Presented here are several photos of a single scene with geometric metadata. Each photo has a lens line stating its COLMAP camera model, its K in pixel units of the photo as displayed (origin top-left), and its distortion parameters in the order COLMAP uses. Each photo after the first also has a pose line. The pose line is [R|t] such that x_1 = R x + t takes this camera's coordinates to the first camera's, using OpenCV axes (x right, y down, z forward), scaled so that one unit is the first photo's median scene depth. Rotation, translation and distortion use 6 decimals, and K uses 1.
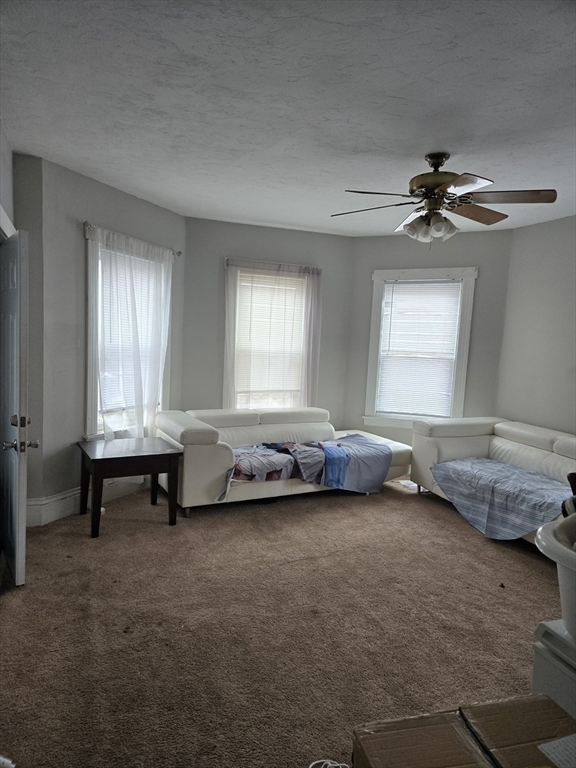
lens RADIAL K [[510.9, 0, 286.7], [0, 510.9, 384.9], [0, 0, 1]] dist [0.070148, -0.059289]
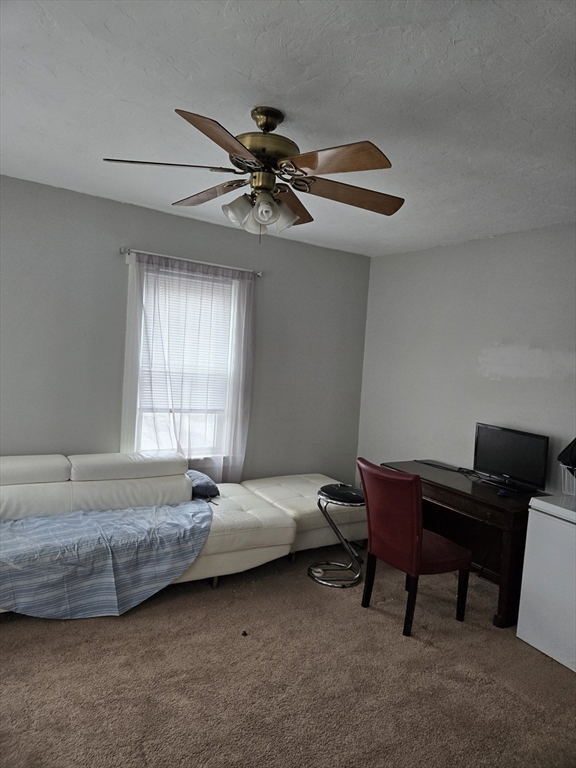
lens RADIAL K [[510.9, 0, 286.5], [0, 510.9, 384.2], [0, 0, 1]] dist [0.070148, -0.059289]
pose [[-0.158058, -0.106000, 0.981724, -0.357161], [0.025446, 0.993454, 0.111364, -0.115114], [-0.987102, 0.042583, -0.154326, 0.882018]]
